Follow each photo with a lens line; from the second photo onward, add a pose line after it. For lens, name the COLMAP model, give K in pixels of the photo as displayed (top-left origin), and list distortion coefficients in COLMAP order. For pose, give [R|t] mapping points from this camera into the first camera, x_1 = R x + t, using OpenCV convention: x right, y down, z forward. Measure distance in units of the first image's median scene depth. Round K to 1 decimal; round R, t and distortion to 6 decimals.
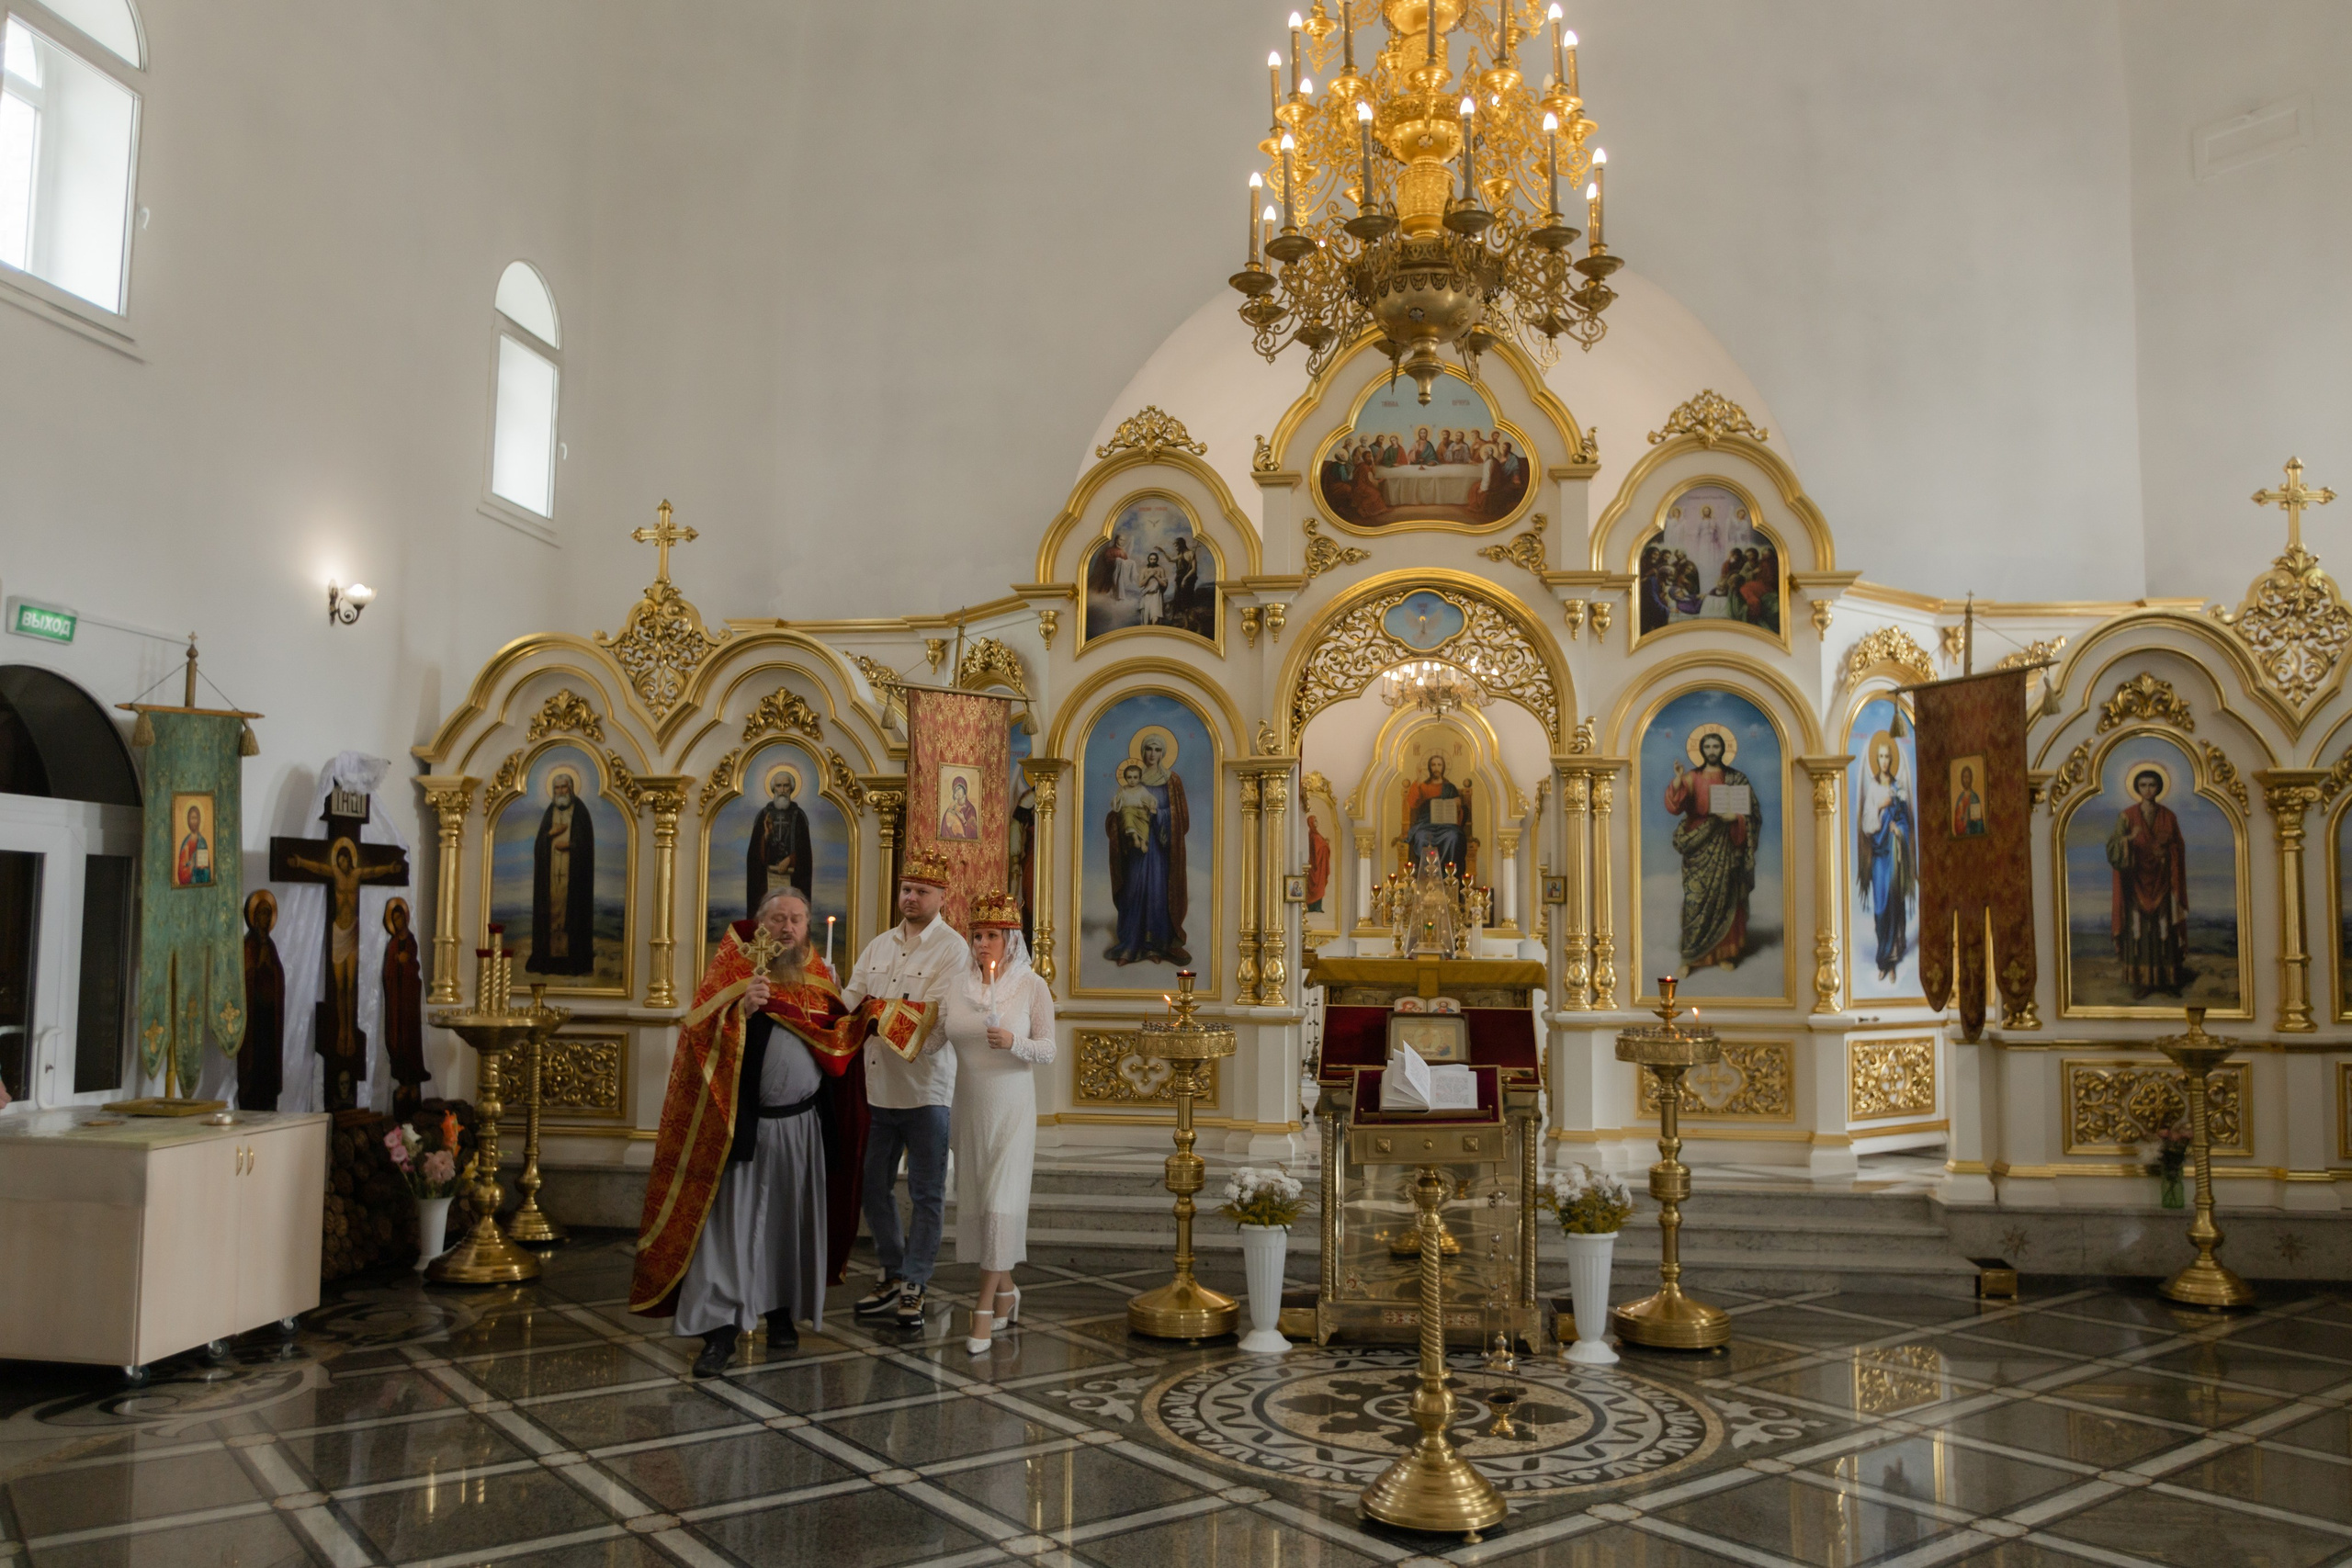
lens RADIAL K [[1801.7, 0, 1136.7], [0, 1801.7, 813.0], [0, 0, 1]] dist [-0.041153, -0.005688]
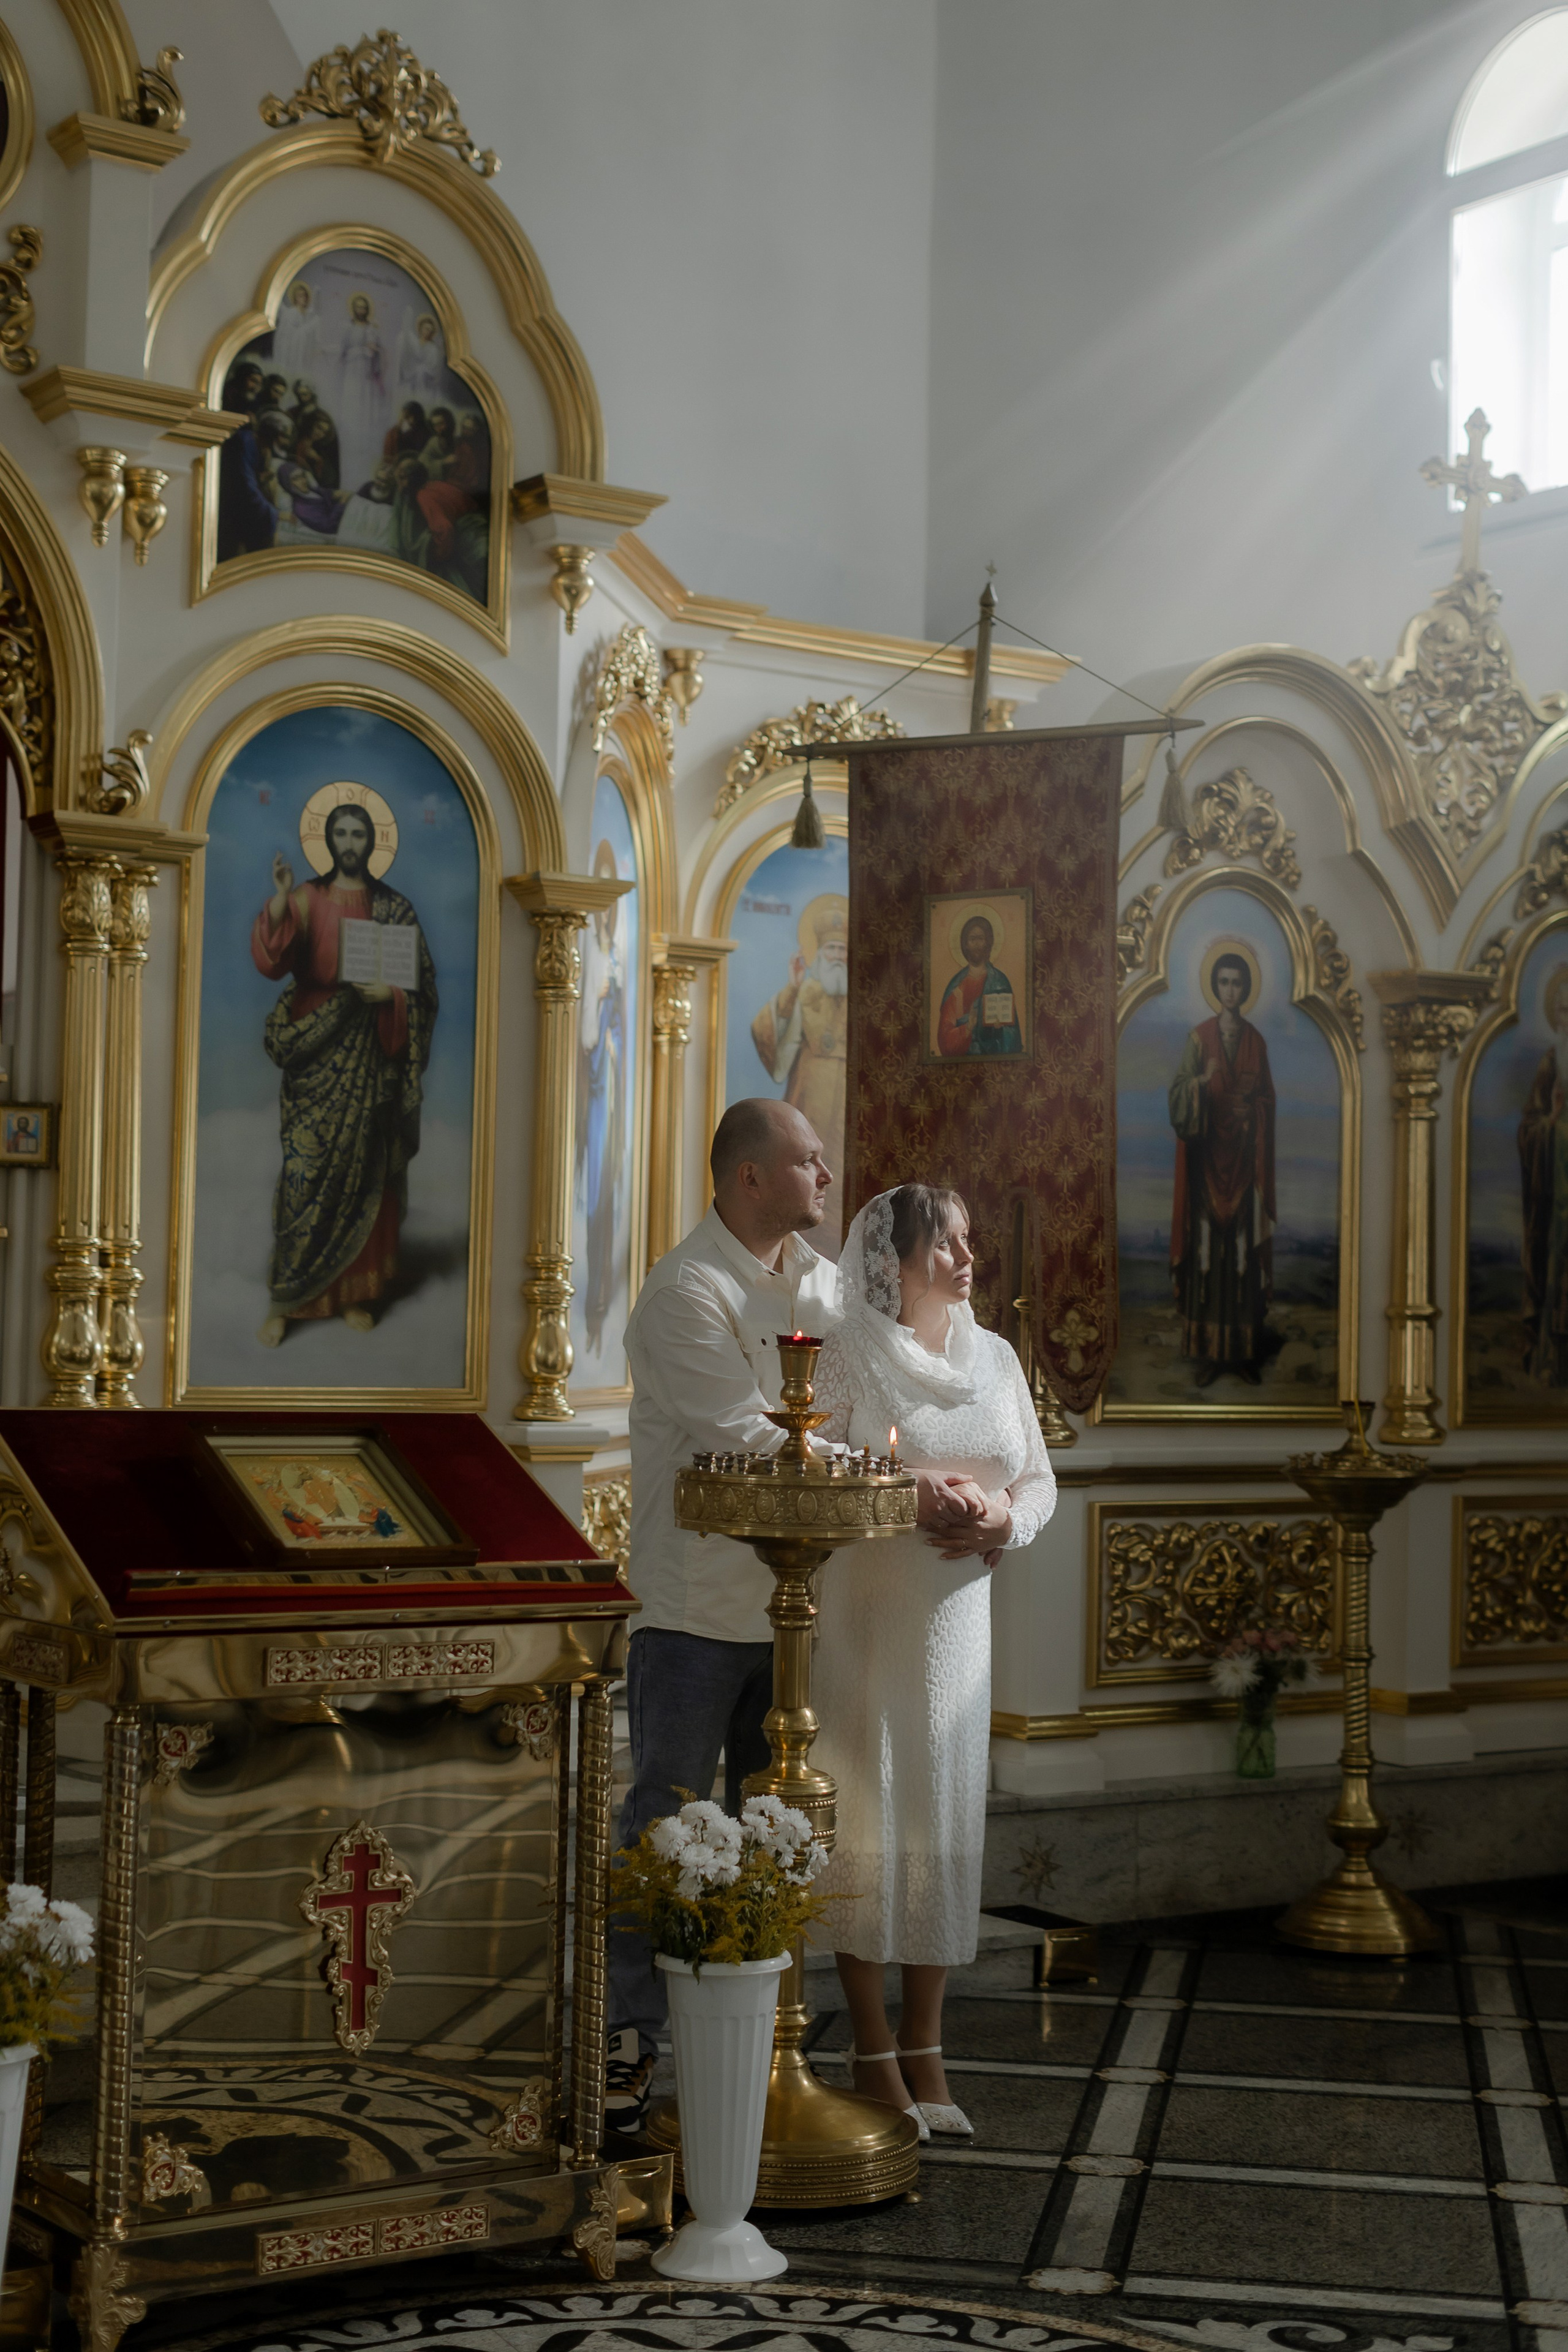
lens RADIAL K [[3386.7, 0, 769.1], [0, 3386.7, 1199.5], [0, 0, 1]] dist [0.011477, 0.000000]
pose [[0.717009, 0.032936, 0.696286, -0.221744], [-0.061140, 0.998005, 0.015752, 0.040079], [-0.694378, -0.053865, 0.717592, 0.358215]]
